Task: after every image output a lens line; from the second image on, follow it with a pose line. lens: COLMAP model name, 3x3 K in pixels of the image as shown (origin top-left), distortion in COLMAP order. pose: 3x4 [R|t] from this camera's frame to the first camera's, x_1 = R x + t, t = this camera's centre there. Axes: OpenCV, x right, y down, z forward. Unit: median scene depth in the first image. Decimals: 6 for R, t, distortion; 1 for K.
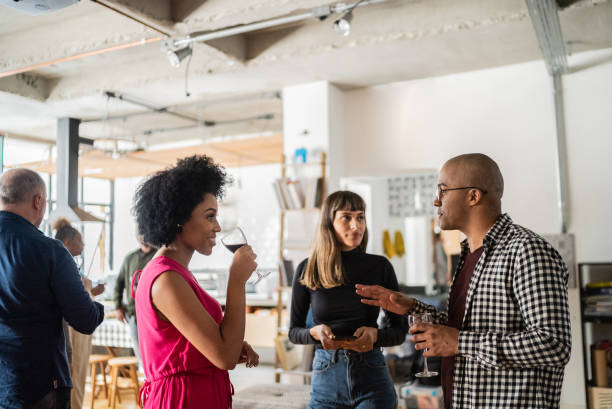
lens RADIAL K [[554.0, 0, 303.6], [0, 554.0, 183.5], [0, 0, 1]] dist [-0.096390, 0.001209]
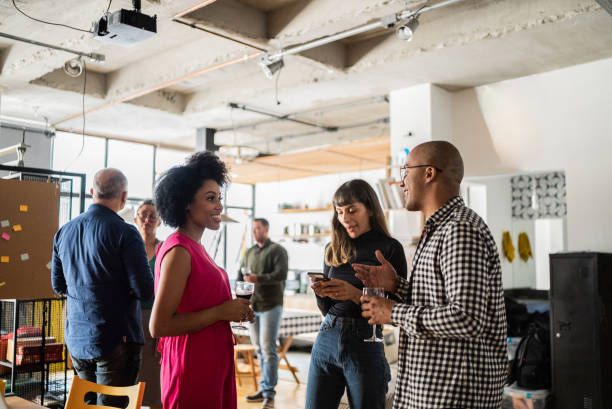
lens RADIAL K [[554.0, 0, 303.6], [0, 554.0, 183.5], [0, 0, 1]] dist [-0.096390, 0.001209]
pose [[0.958573, -0.010464, -0.284655, 0.122291], [0.007990, 0.999920, -0.009851, 0.008843], [0.284736, 0.007169, 0.958579, -0.041887]]
